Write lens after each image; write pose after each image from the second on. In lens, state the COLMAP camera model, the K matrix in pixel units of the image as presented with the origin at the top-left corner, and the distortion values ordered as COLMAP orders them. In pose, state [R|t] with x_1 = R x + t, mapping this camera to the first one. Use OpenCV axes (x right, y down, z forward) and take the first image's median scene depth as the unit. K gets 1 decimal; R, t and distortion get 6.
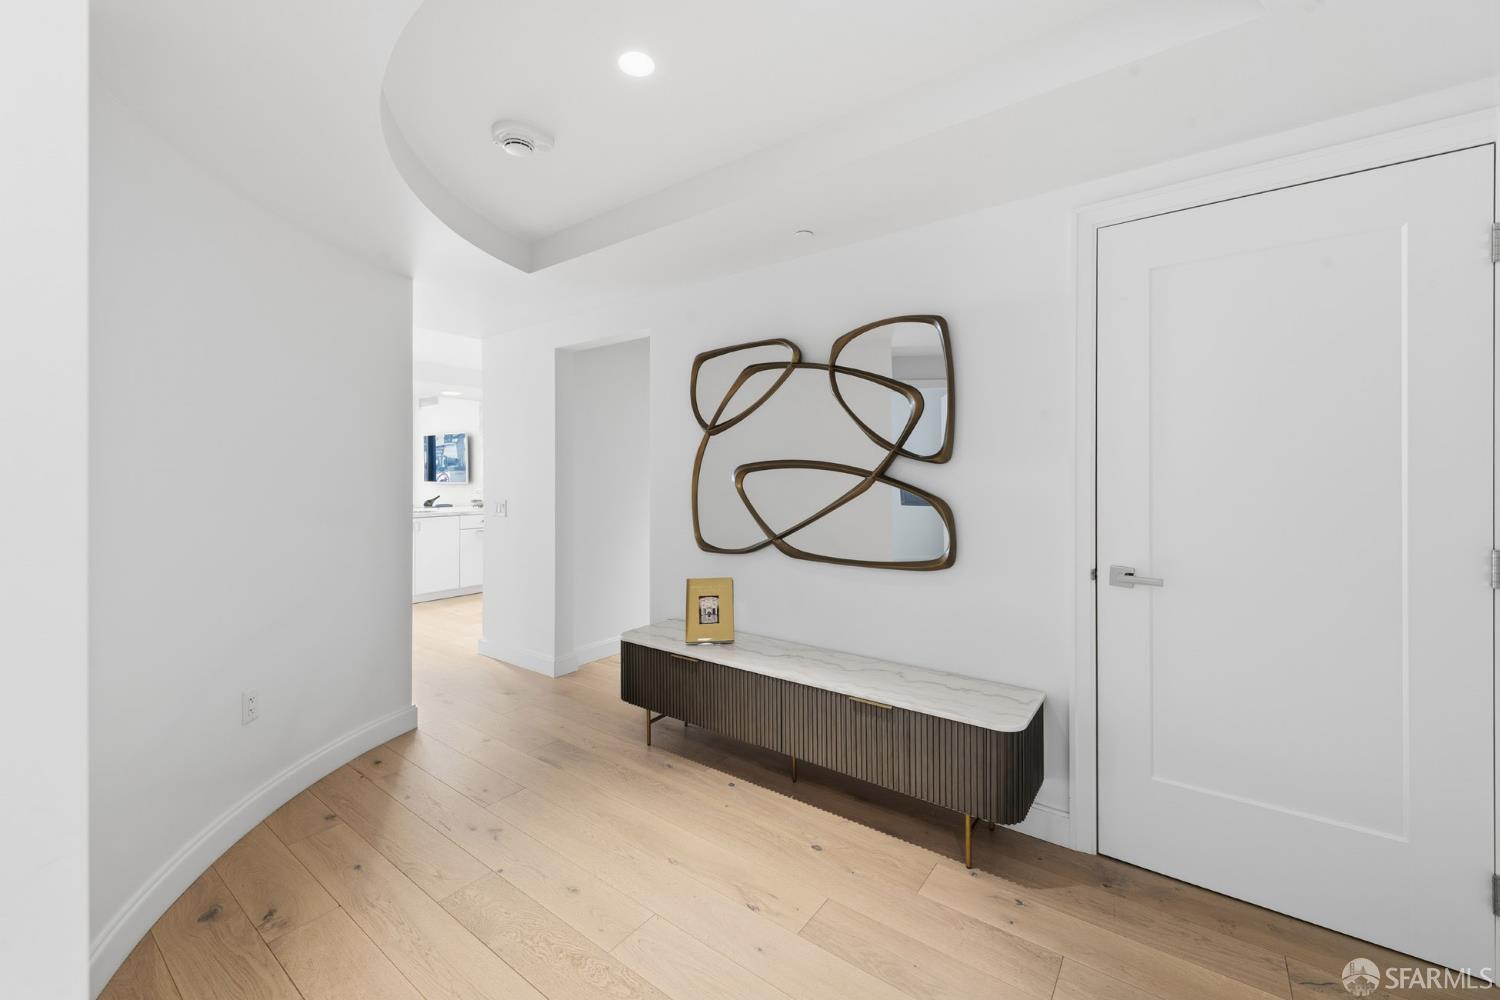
lens RADIAL K [[599.2, 0, 755.1], [0, 599.2, 497.1], [0, 0, 1]] dist [0.012441, -0.007092]
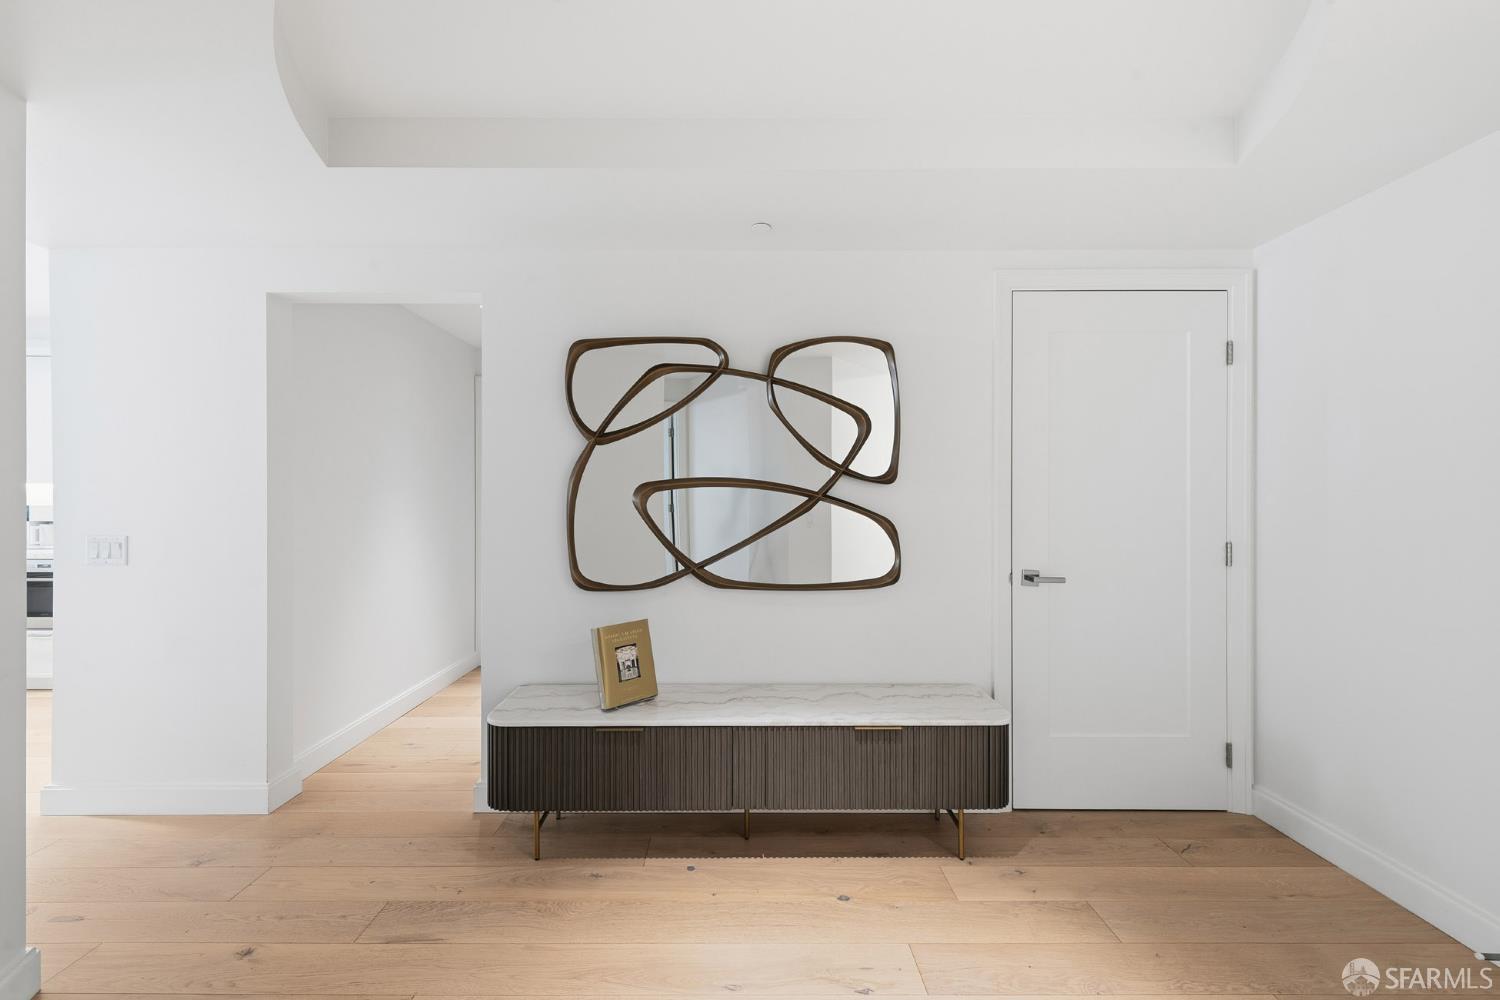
lens RADIAL K [[599.4, 0, 730.2], [0, 599.4, 517.5], [0, 0, 1]] dist [0.013942, -0.007485]
pose [[0.801826, -0.017653, 0.597297, -0.479775], [0.020071, 0.999795, 0.002604, -0.005537], [-0.597220, 0.009900, 0.802016, 0.296338]]
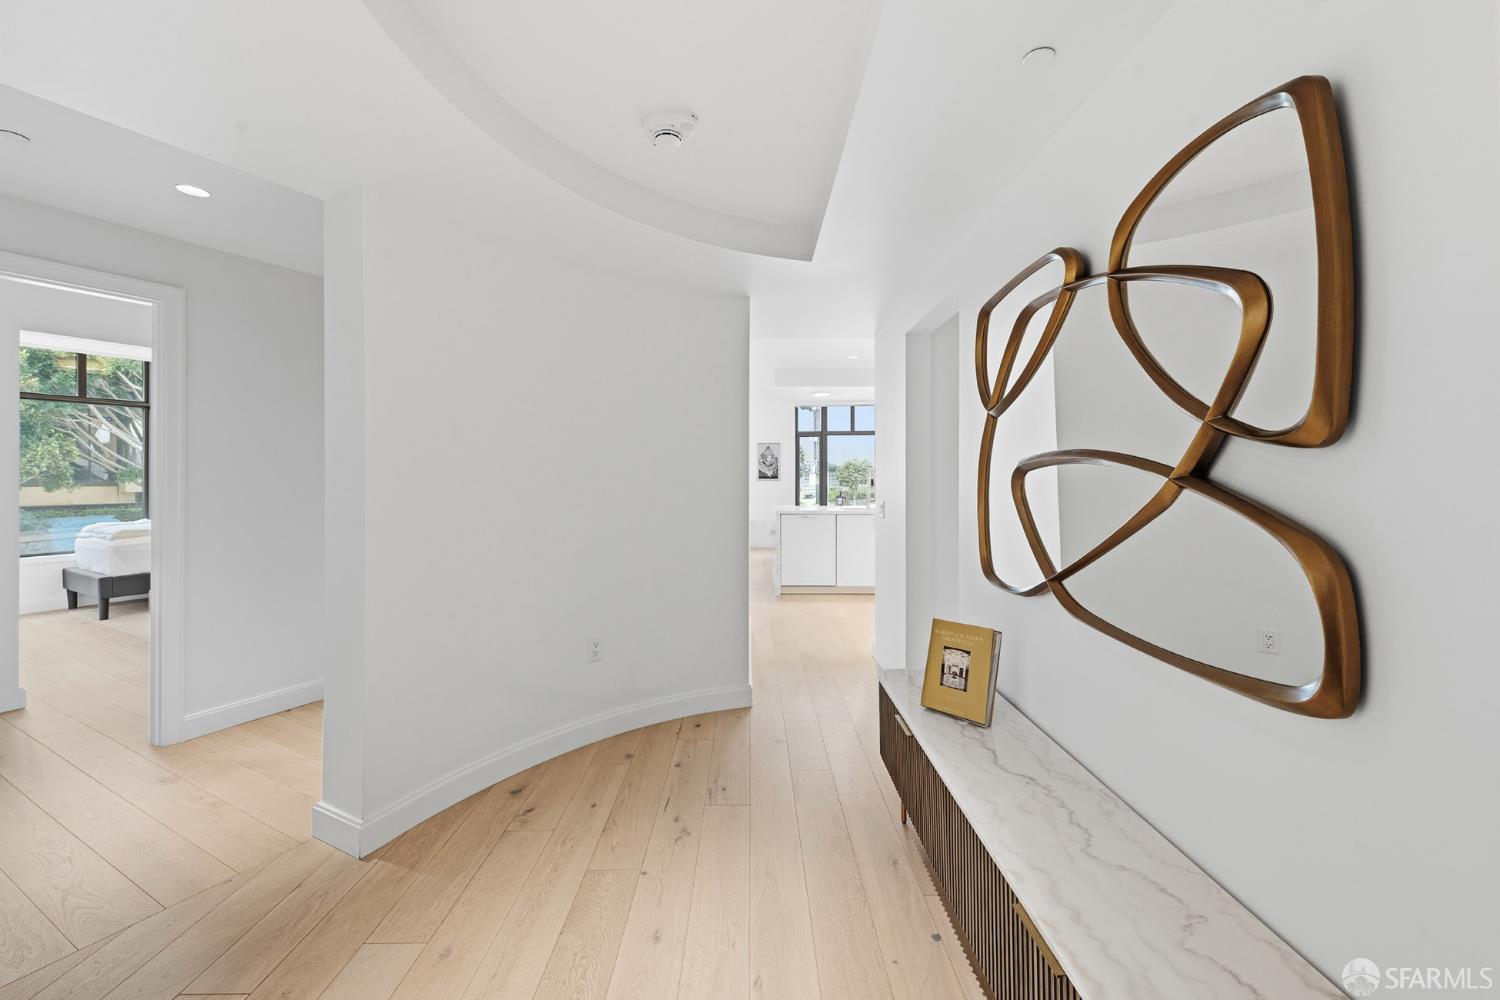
lens RADIAL K [[596.9, 0, 740.8], [0, 596.9, 485.7], [0, 0, 1]] dist [0.011322, -0.007306]
pose [[0.582219, 0.011695, -0.812948, 0.369491], [-0.020681, 0.999786, -0.000428, -0.020471], [0.812769, 0.017062, 0.582336, 0.421843]]
